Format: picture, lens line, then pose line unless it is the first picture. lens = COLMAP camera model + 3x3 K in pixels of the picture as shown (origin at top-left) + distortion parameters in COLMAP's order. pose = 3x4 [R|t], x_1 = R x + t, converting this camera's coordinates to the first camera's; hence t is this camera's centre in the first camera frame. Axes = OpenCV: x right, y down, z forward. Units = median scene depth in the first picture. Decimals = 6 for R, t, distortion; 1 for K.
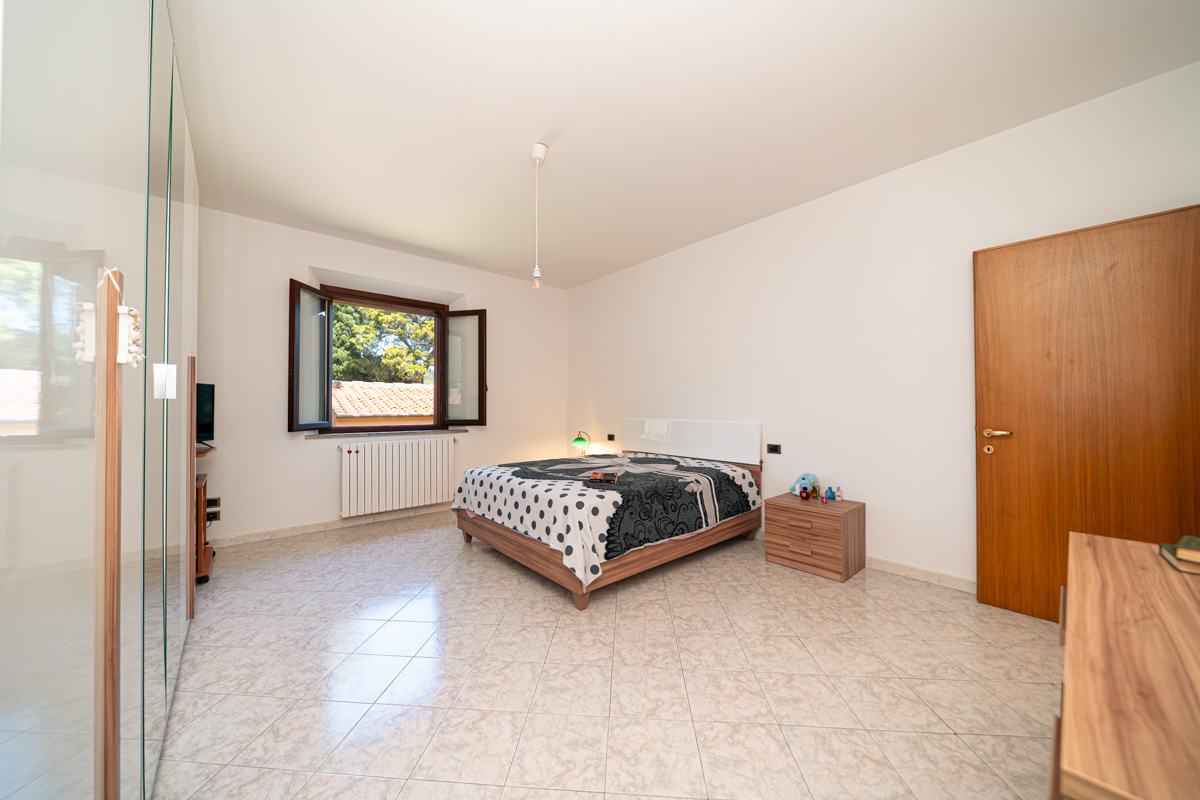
lens RADIAL K [[414.4, 0, 597.2], [0, 414.4, 401.1], [0, 0, 1]] dist [-0.007095, -0.000058]
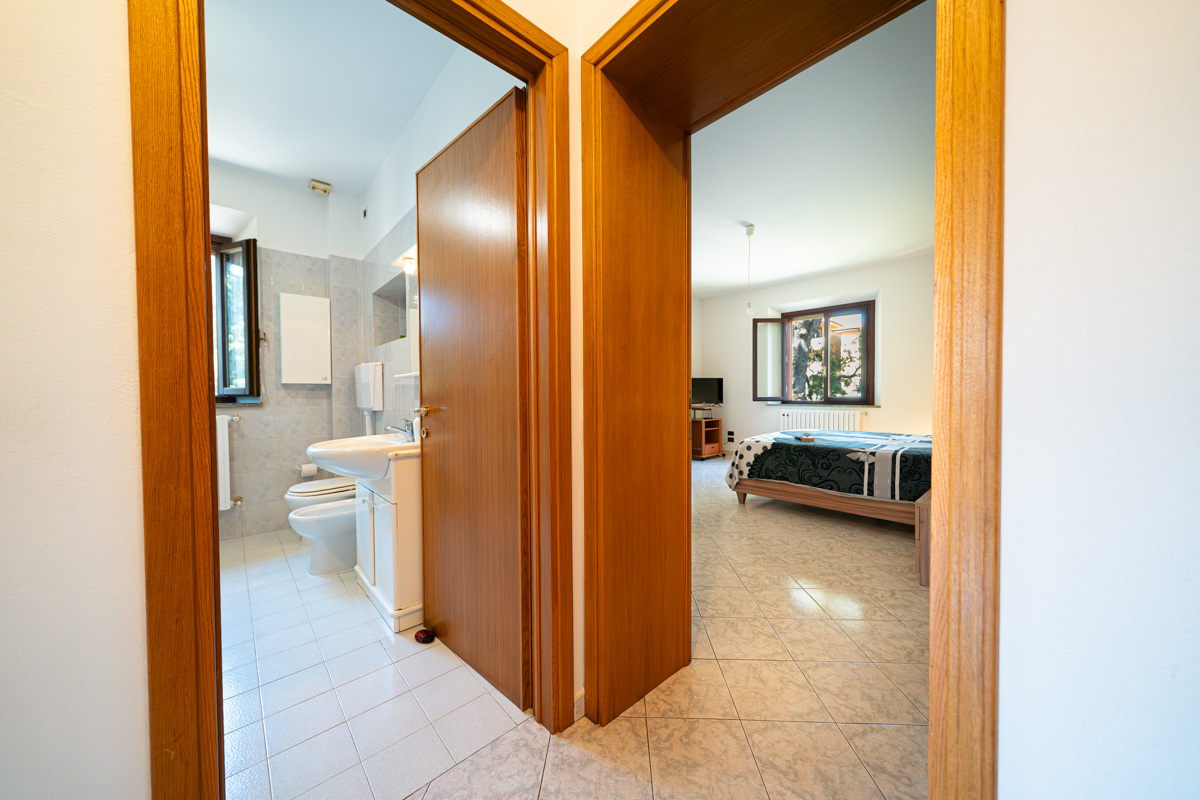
lens RADIAL K [[404.8, 0, 600.0], [0, 404.8, 400.0], [0, 0, 1]] dist [0.001709, 0.000057]
pose [[0.036658, 0.016319, -0.999195, 1.330663], [0.019984, 0.999655, 0.017059, 0.031759], [0.999128, -0.020594, 0.036319, 0.304982]]
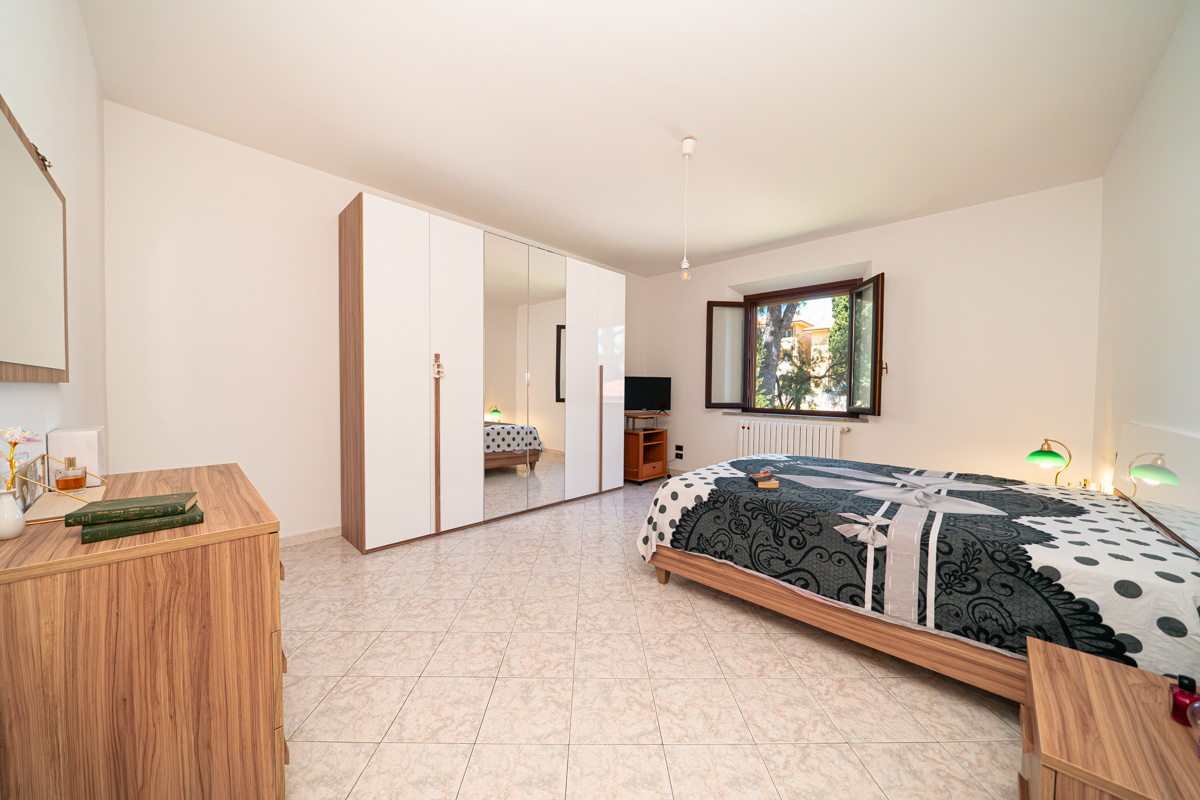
lens RADIAL K [[408.5, 0, 596.6], [0, 408.5, 400.8], [0, 0, 1]] dist [-0.008039, 0.000250]
pose [[0.092033, 0.030170, -0.995299, 0.804078], [0.001661, 0.999535, 0.030452, 0.006094], [0.995755, -0.004455, 0.091940, 0.615502]]
